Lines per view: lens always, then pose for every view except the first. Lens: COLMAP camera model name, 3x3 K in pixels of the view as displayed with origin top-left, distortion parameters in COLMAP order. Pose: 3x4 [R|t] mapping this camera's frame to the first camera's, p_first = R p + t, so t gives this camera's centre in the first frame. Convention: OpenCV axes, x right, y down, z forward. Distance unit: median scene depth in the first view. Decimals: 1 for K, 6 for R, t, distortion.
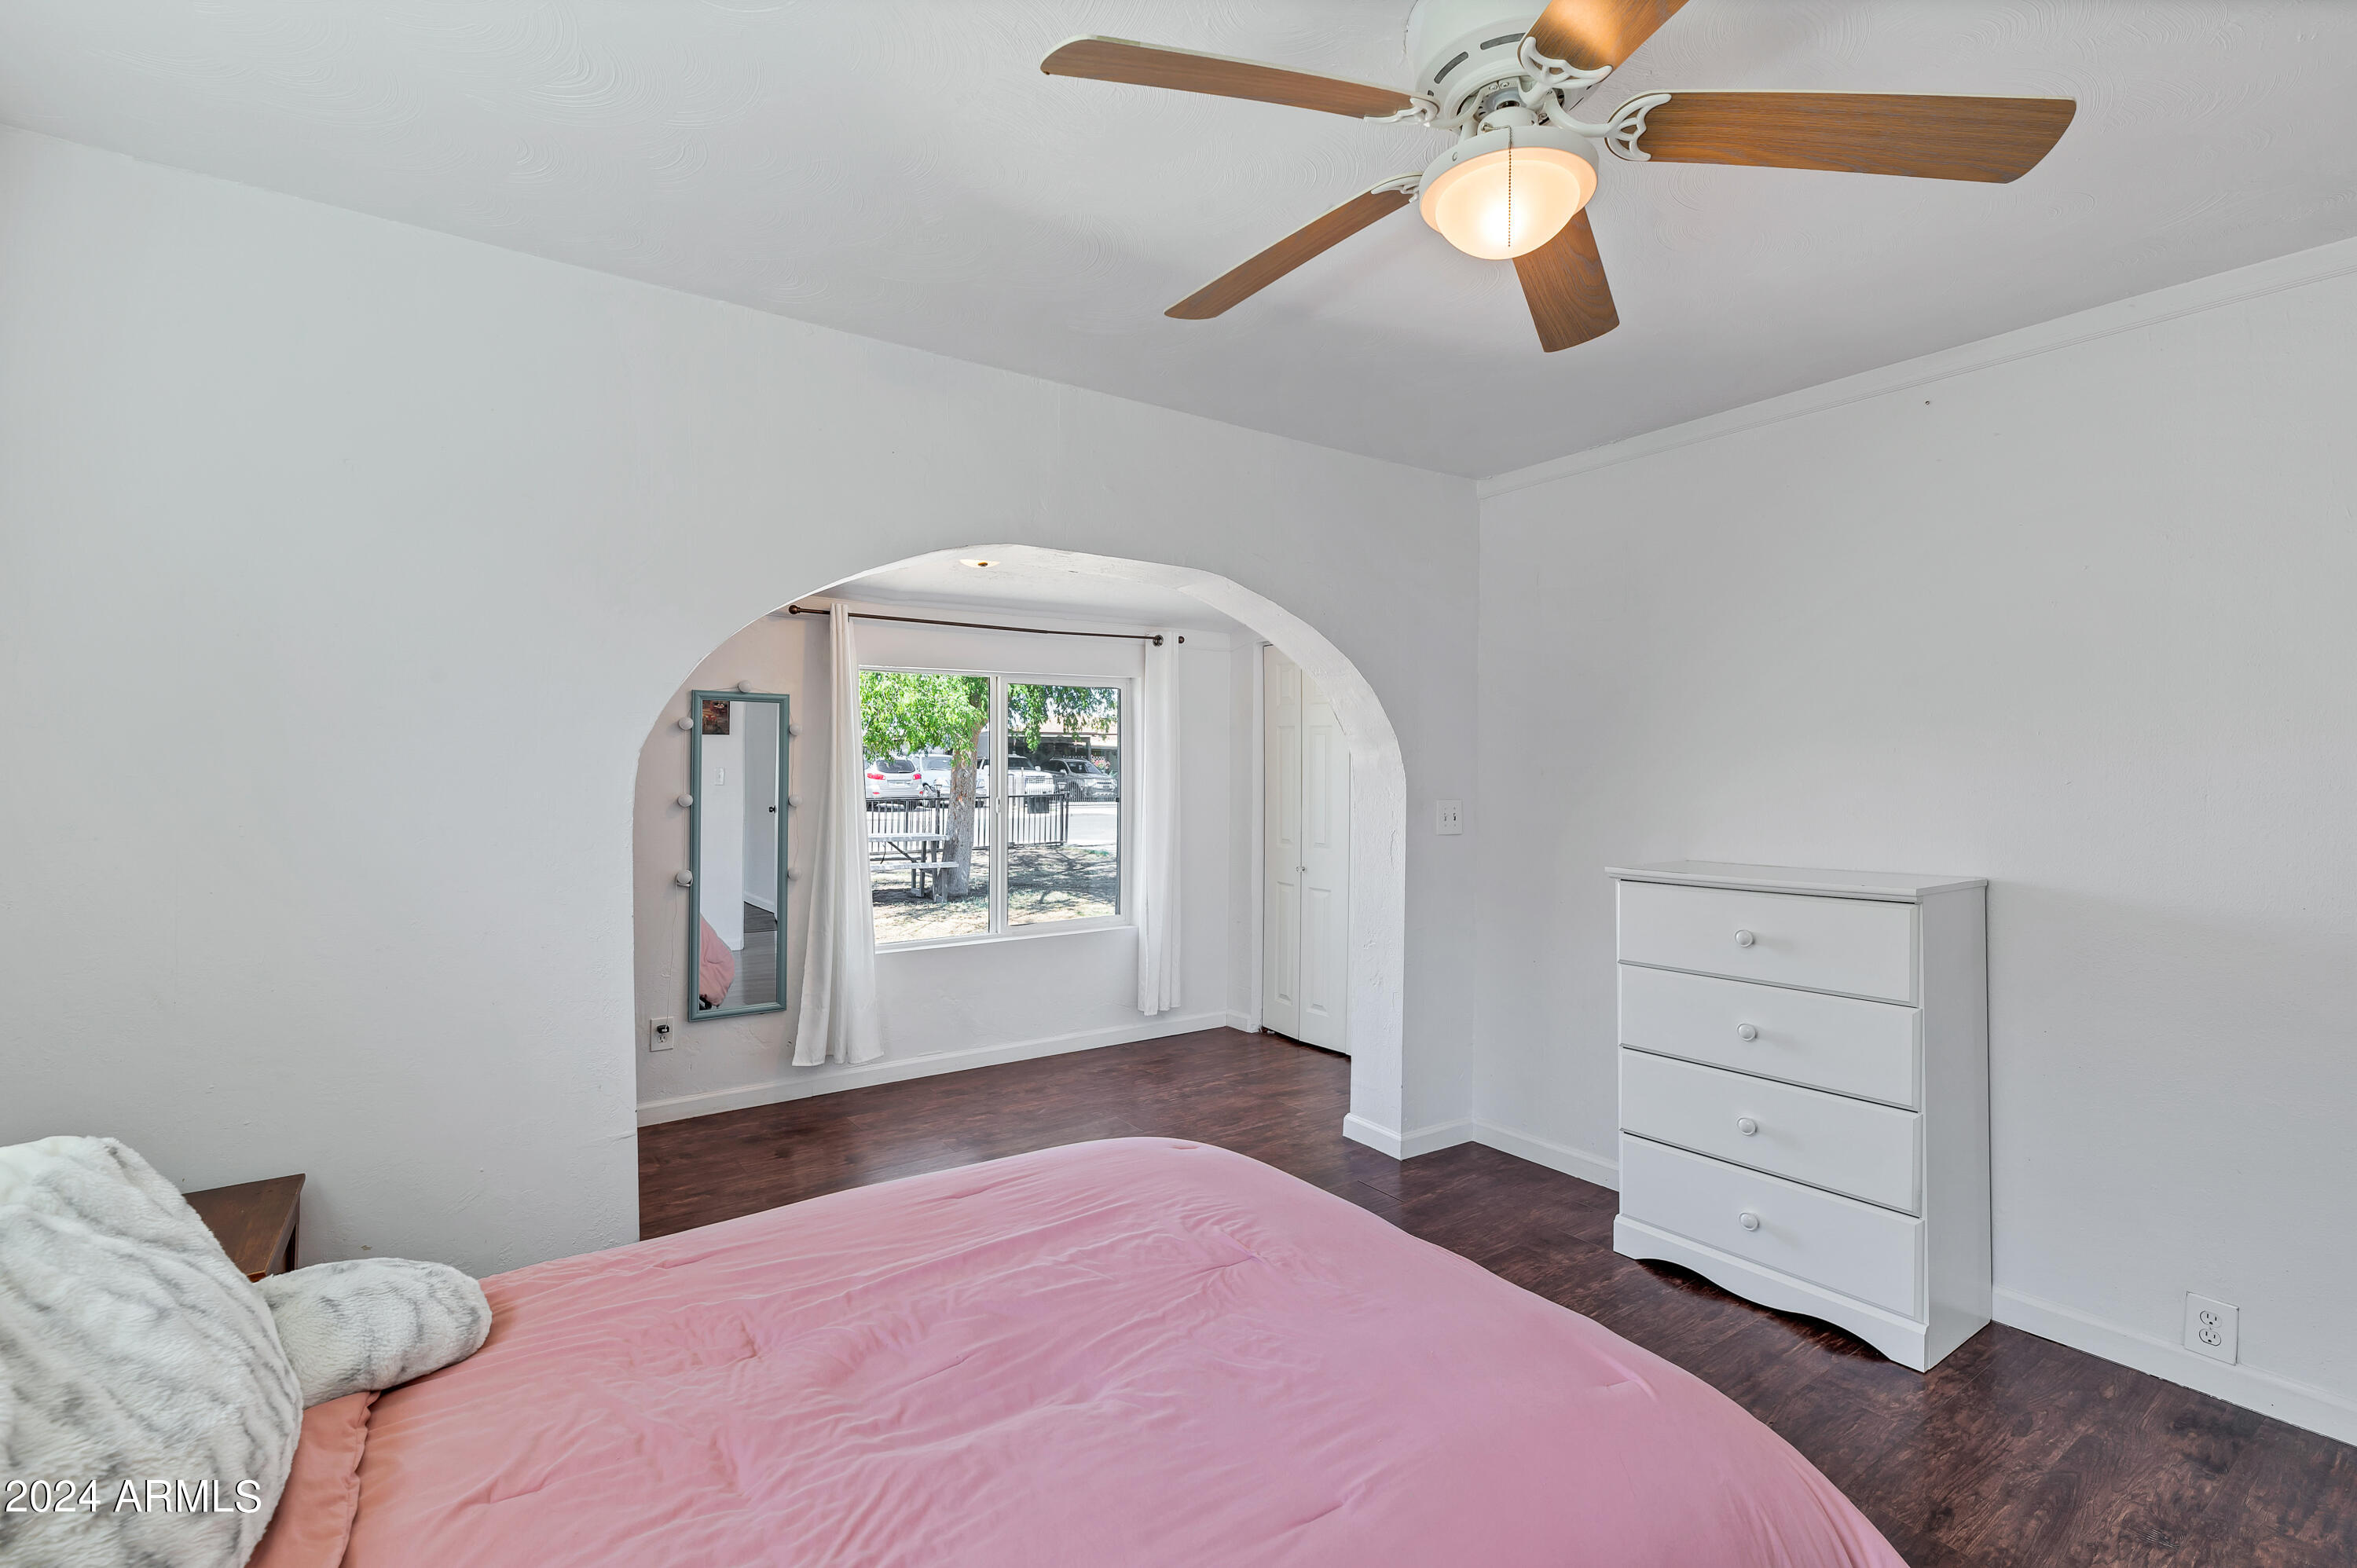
lens RADIAL K [[1025.0, 0, 1178.5], [0, 1025.0, 784.0], [0, 0, 1]] dist [-0.000134, 0.000014]
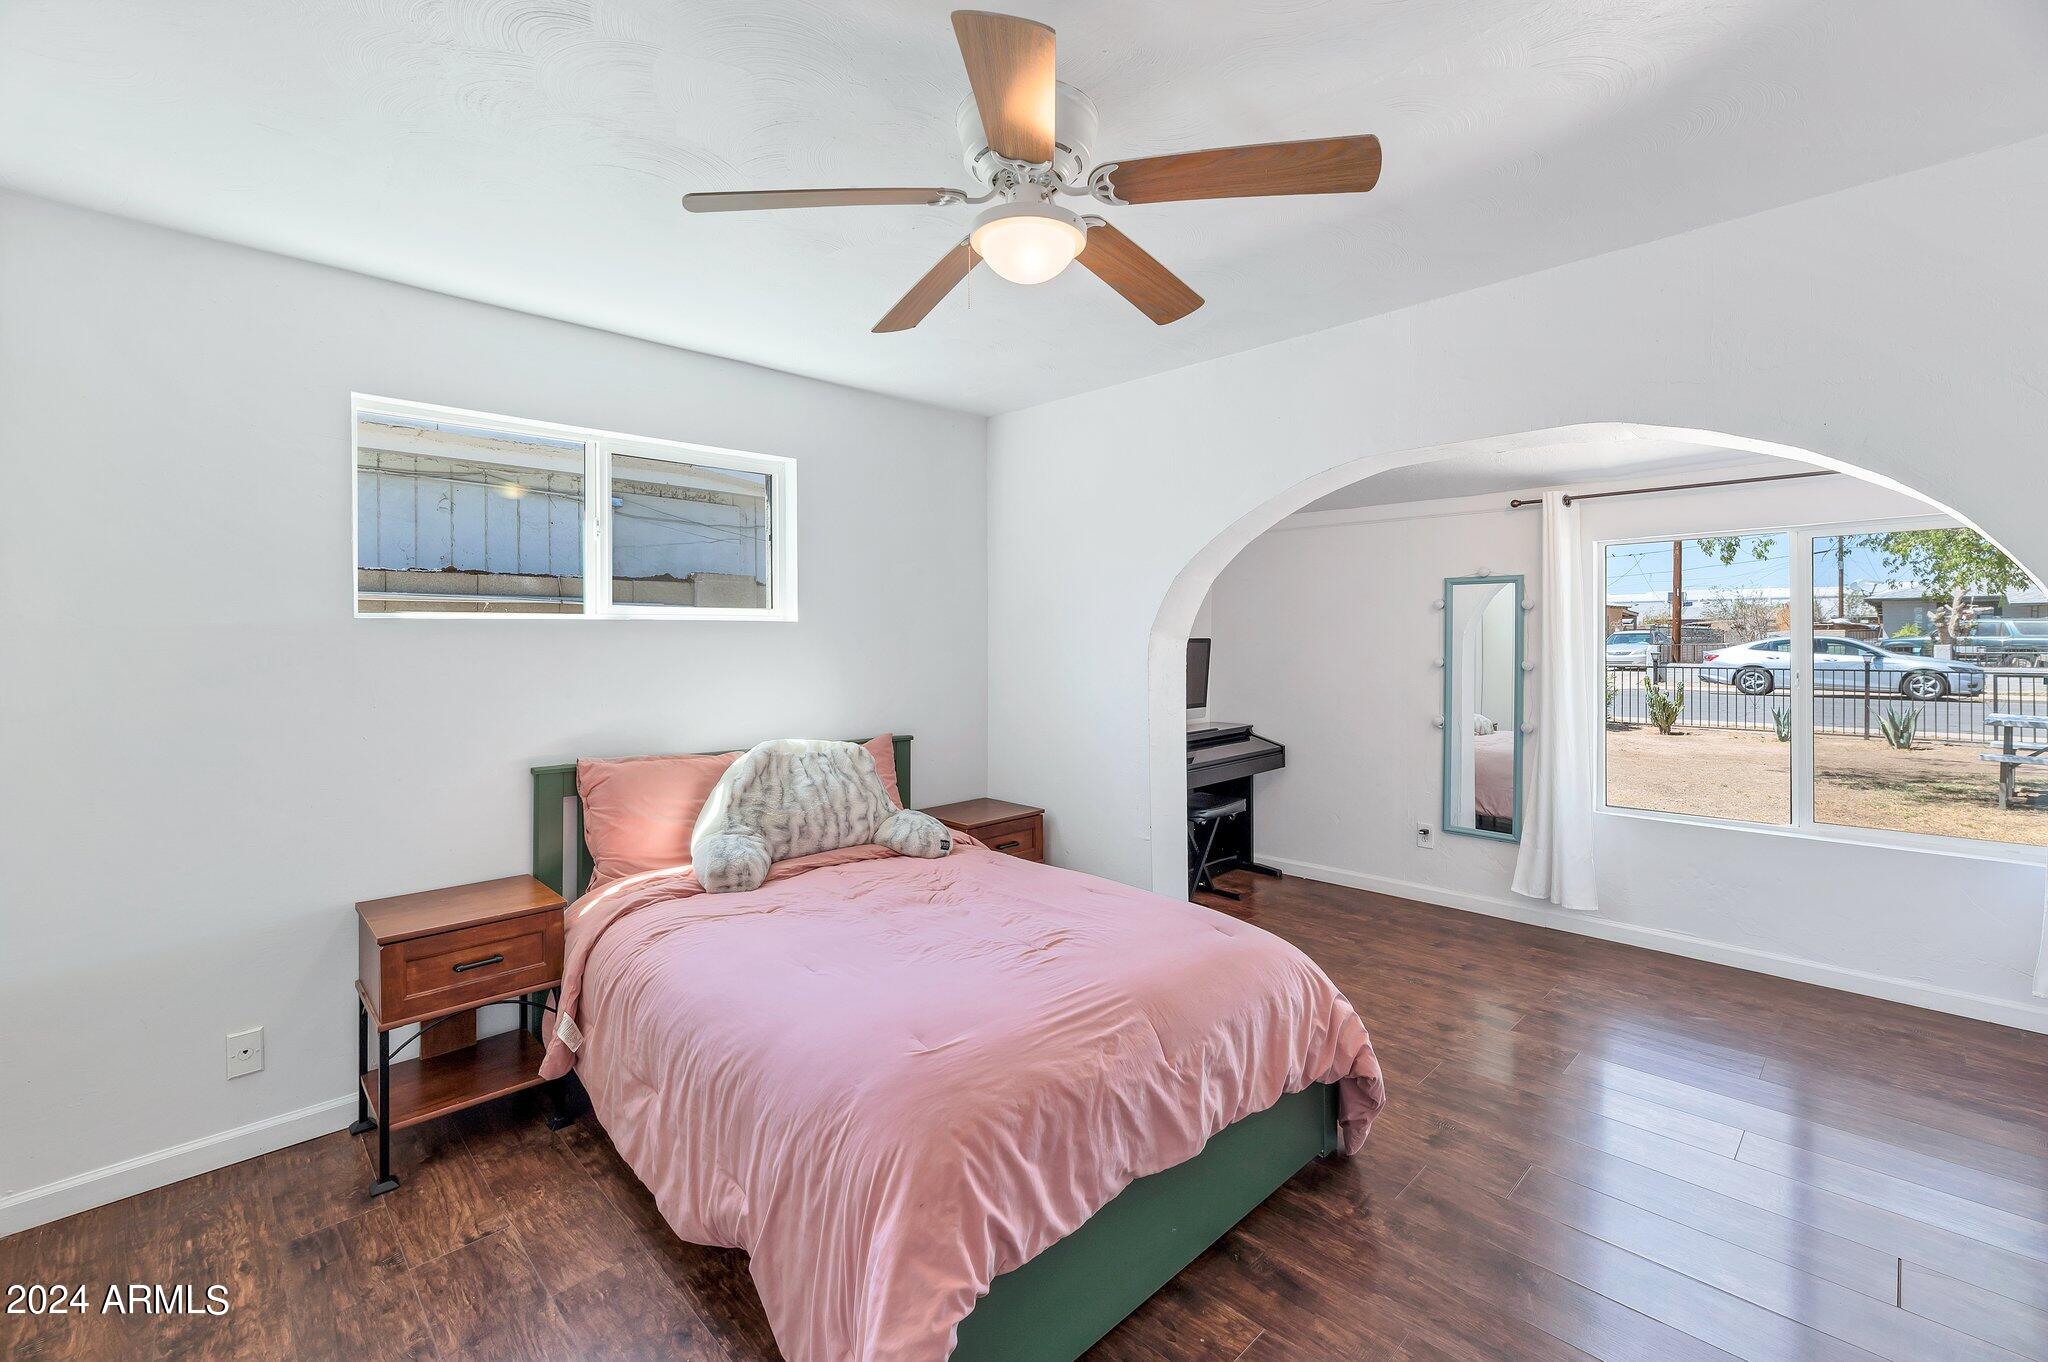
lens RADIAL K [[865.4, 0, 1014.1], [0, 865.4, 663.1], [0, 0, 1]] dist [0.000902, 0.000187]
pose [[0.162979, 0.034117, -0.986039, 0.504040], [-0.003331, 0.999415, 0.034029, -0.019523], [0.986624, -0.002261, 0.162998, 0.269929]]
